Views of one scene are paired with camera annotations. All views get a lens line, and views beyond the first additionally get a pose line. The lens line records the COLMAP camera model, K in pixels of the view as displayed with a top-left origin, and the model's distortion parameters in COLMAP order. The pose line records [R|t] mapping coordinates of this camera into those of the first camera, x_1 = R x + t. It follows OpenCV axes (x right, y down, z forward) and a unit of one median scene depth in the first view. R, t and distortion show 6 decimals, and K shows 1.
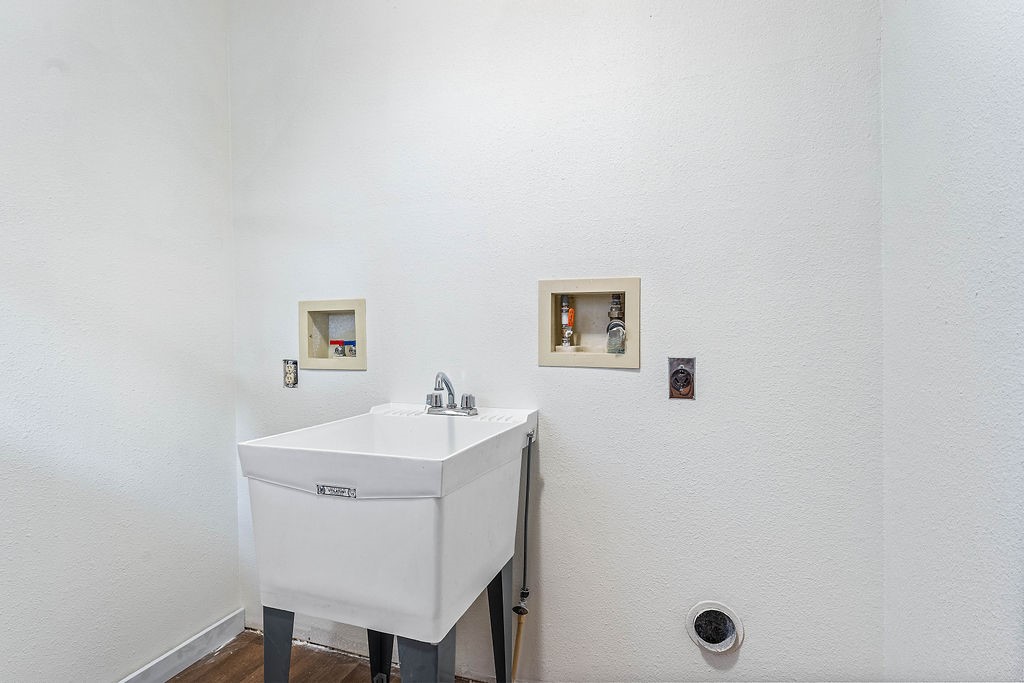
lens RADIAL K [[518.7, 0, 512.0], [0, 518.7, 341.5], [0, 0, 1]] dist [-0.001116, -0.000115]
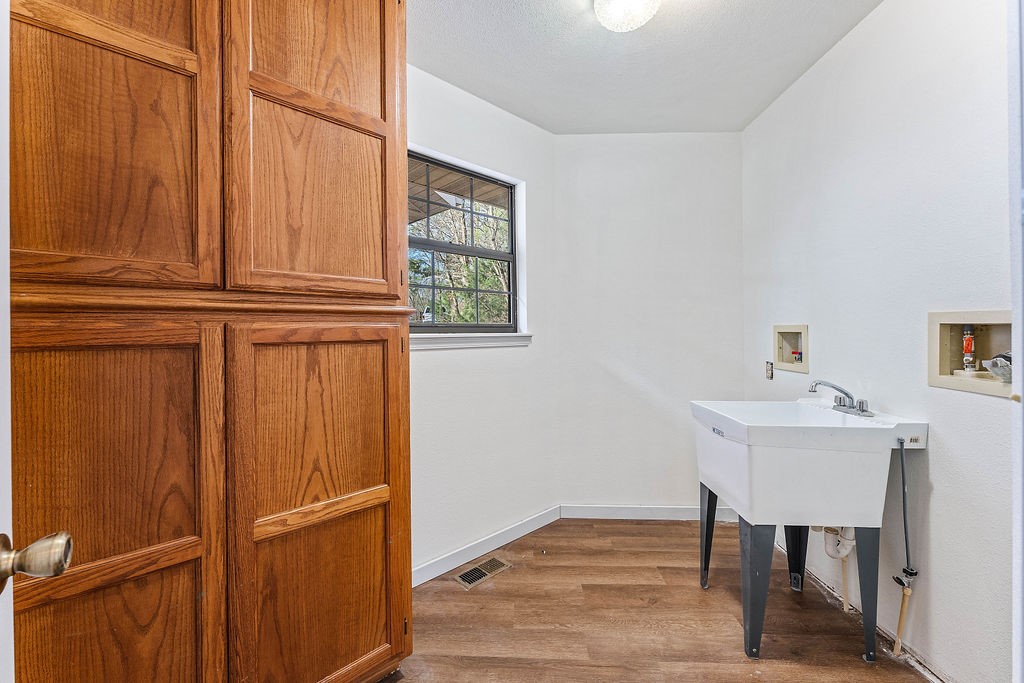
lens RADIAL K [[419.6, 0, 512.0], [0, 419.6, 341.5], [0, 0, 1]] dist [0.000379, 0.000075]
pose [[0.315241, 0.033771, -0.948411, 0.630922], [-0.009404, 0.999429, 0.032462, -0.071634], [0.948965, -0.001315, 0.315378, -0.179997]]
